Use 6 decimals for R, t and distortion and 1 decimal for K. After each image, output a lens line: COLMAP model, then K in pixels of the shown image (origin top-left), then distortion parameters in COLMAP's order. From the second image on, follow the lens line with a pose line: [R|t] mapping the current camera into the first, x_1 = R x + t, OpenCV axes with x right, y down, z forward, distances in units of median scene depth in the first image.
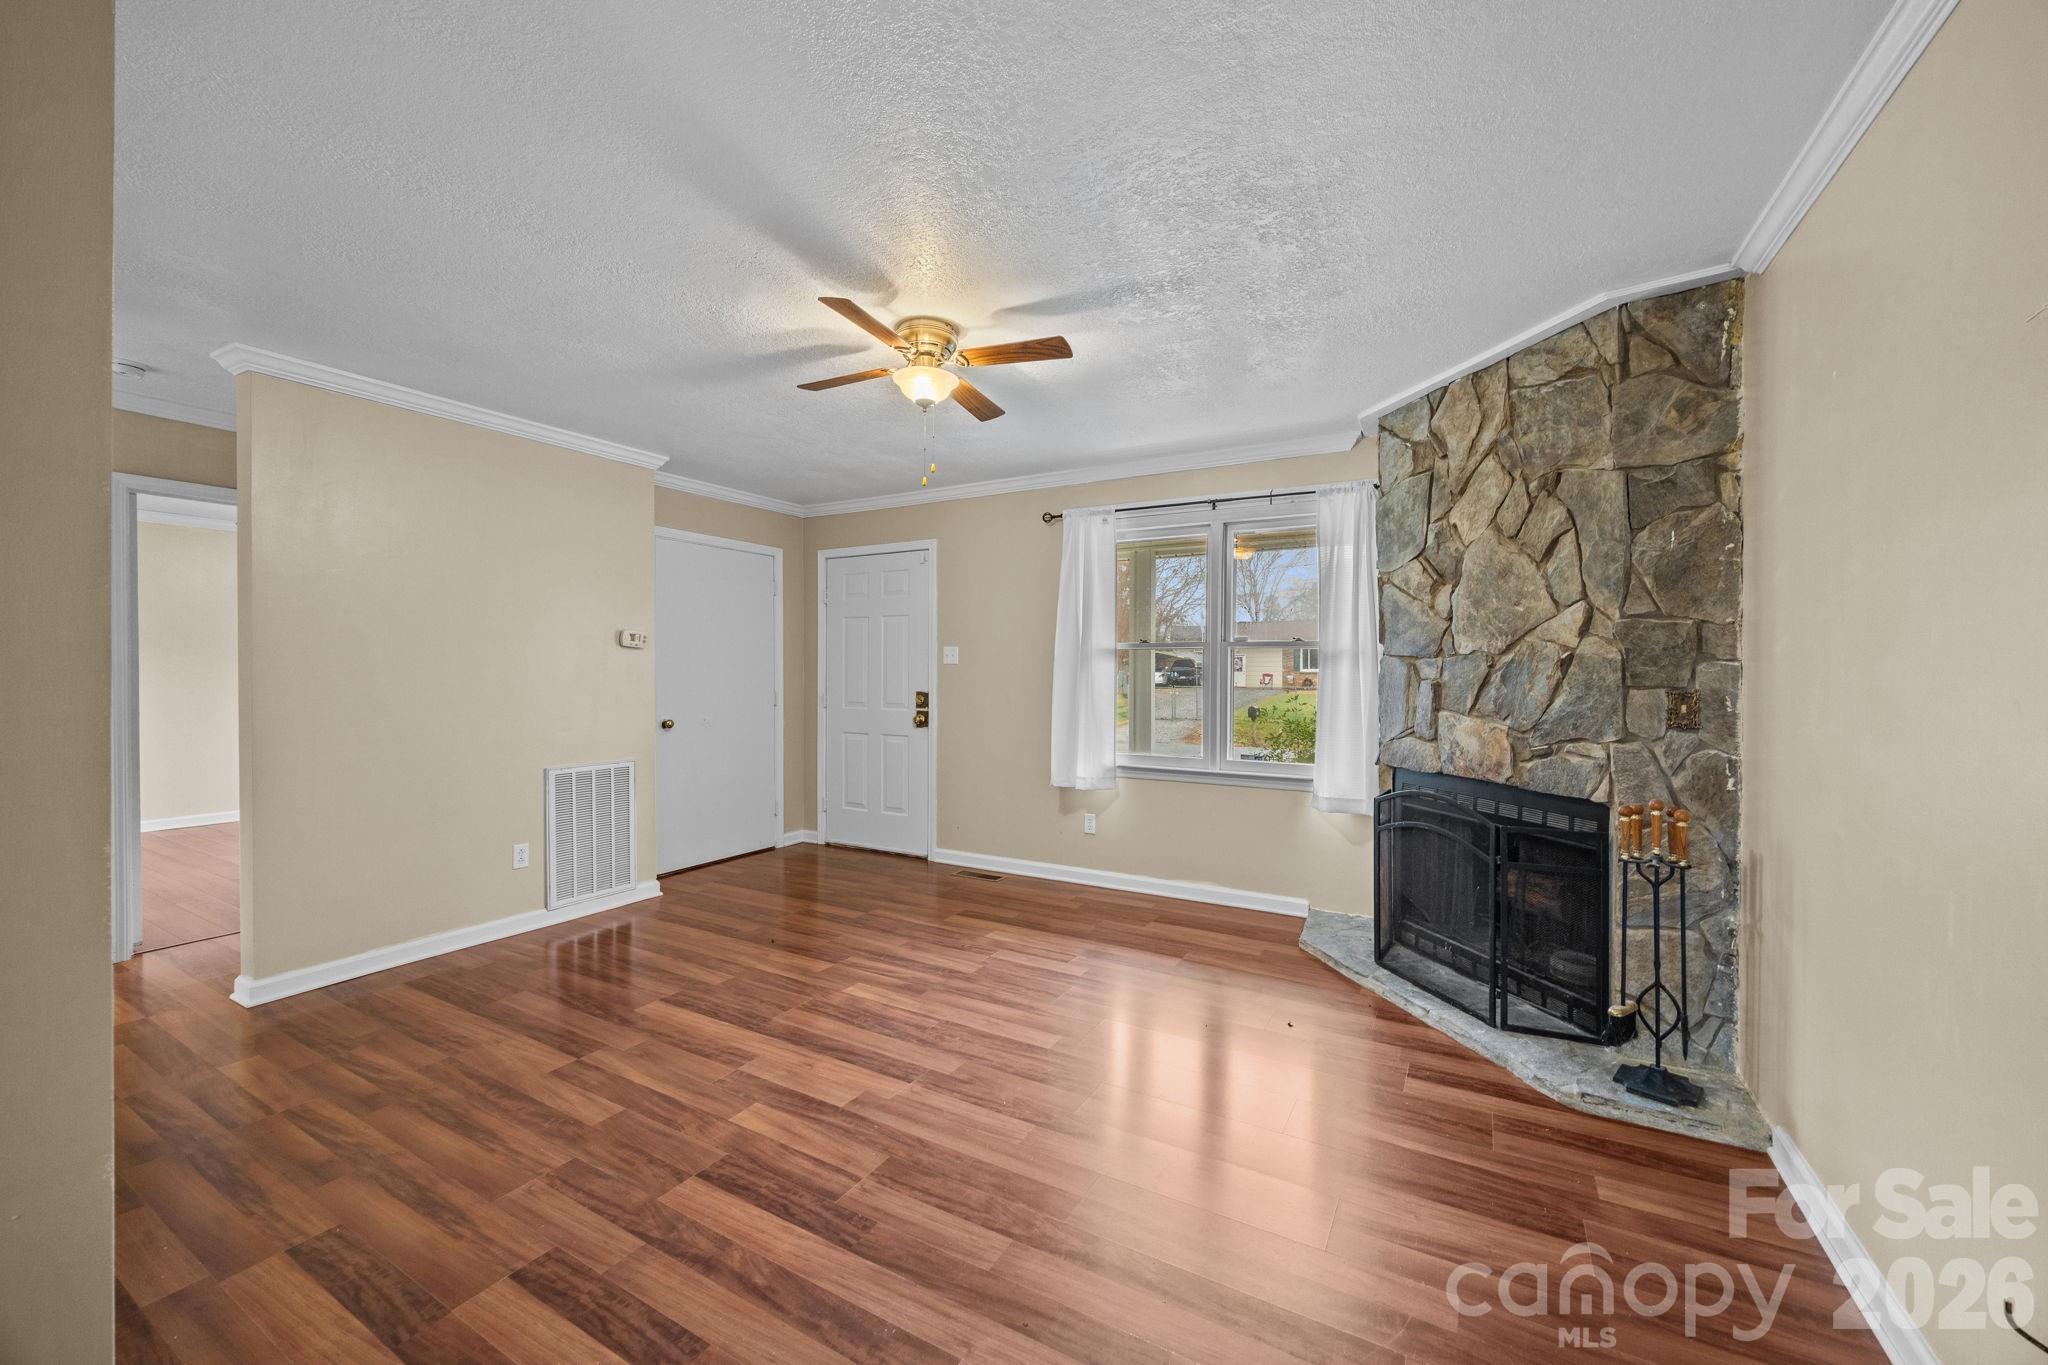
lens RADIAL K [[782.8, 0, 1044.8], [0, 782.8, 679.4], [0, 0, 1]] dist [-0.001143, -0.000029]
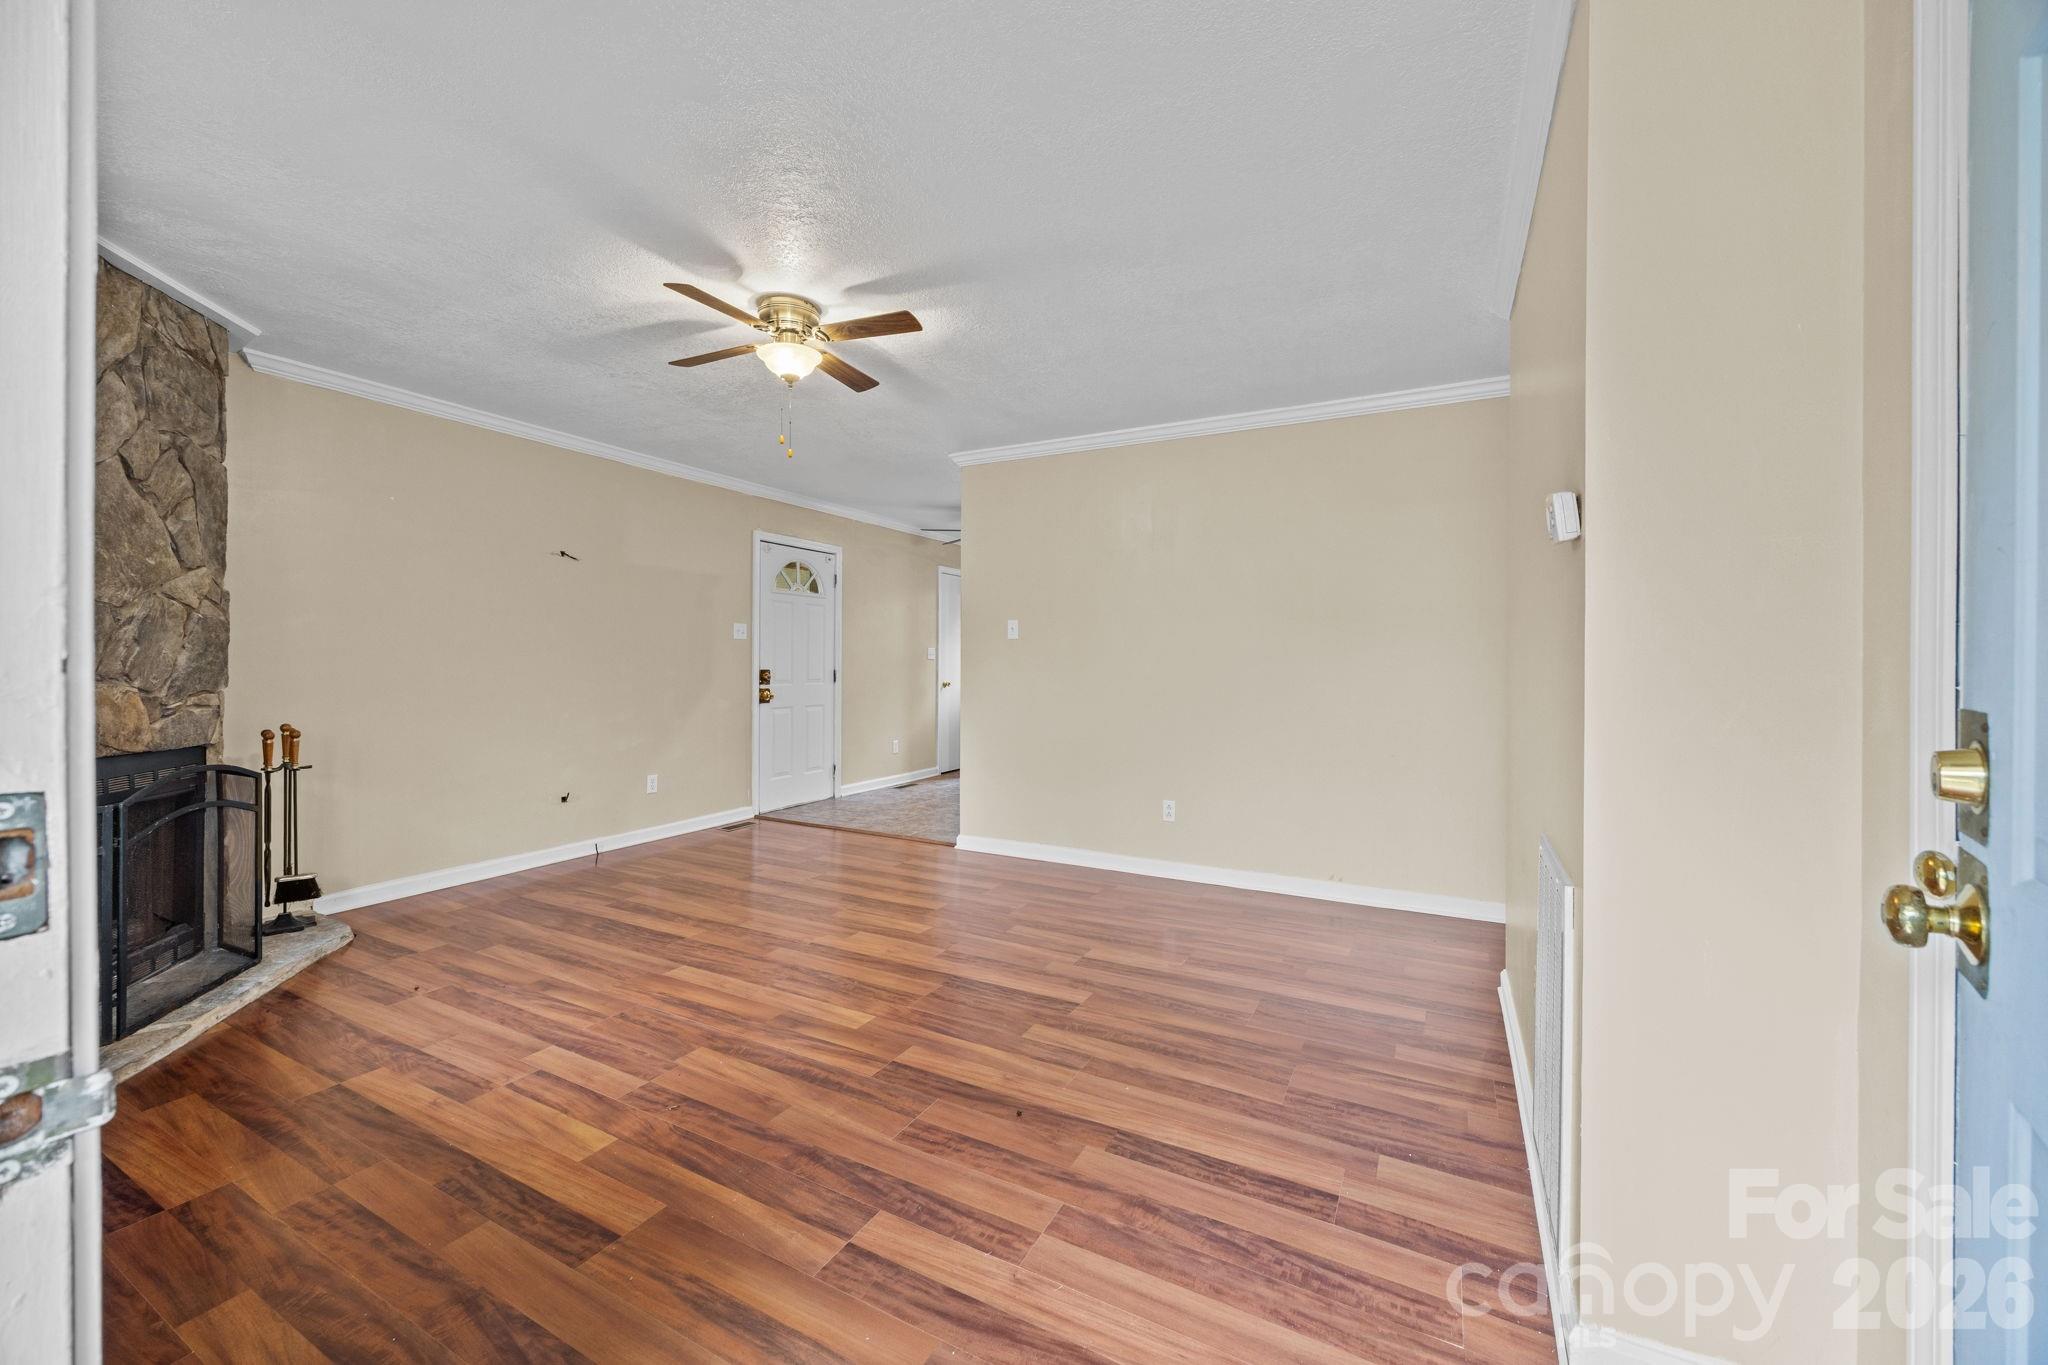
lens RADIAL K [[785.3, 0, 1025.7], [0, 785.3, 663.7], [0, 0, 1]] dist [-0.002232, 0.000037]
pose [[-0.999931, -0.006789, -0.009557, -0.414729], [-0.006931, 0.999864, 0.014933, 0.010823], [0.009455, 0.014998, -0.999843, 1.859917]]
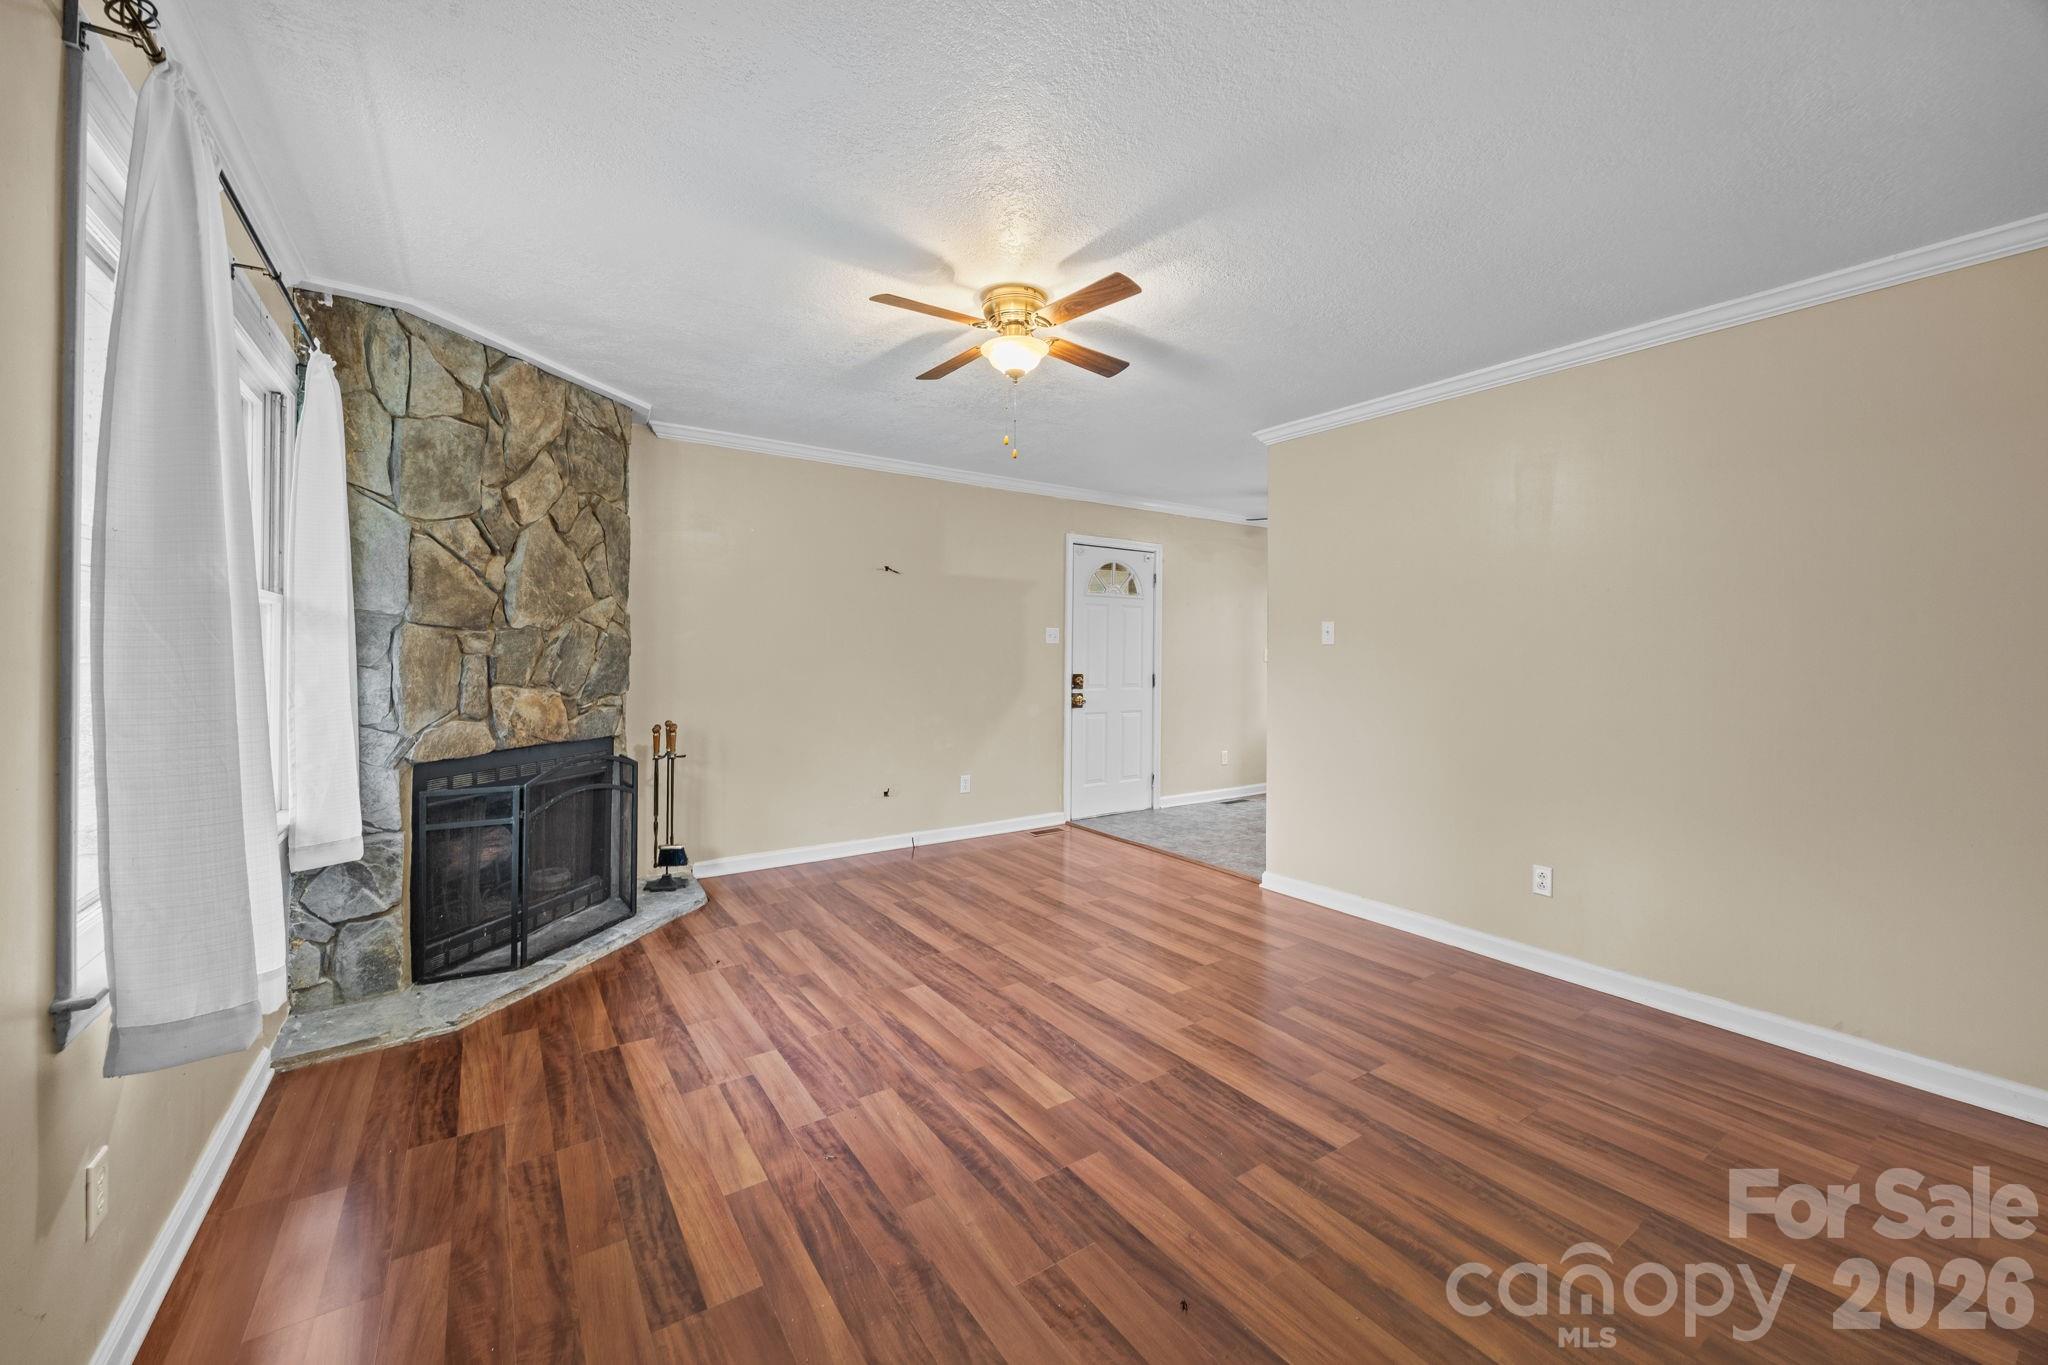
lens RADIAL K [[791.2, 0, 1023.8], [0, 791.2, 645.6], [0, 0, 1]] dist [-0.001256, 0.000015]
pose [[-0.889975, -0.003307, 0.455997, -0.553575], [-0.002649, 0.999994, 0.002083, -0.014144], [-0.456001, 0.000646, -0.889979, 1.689618]]
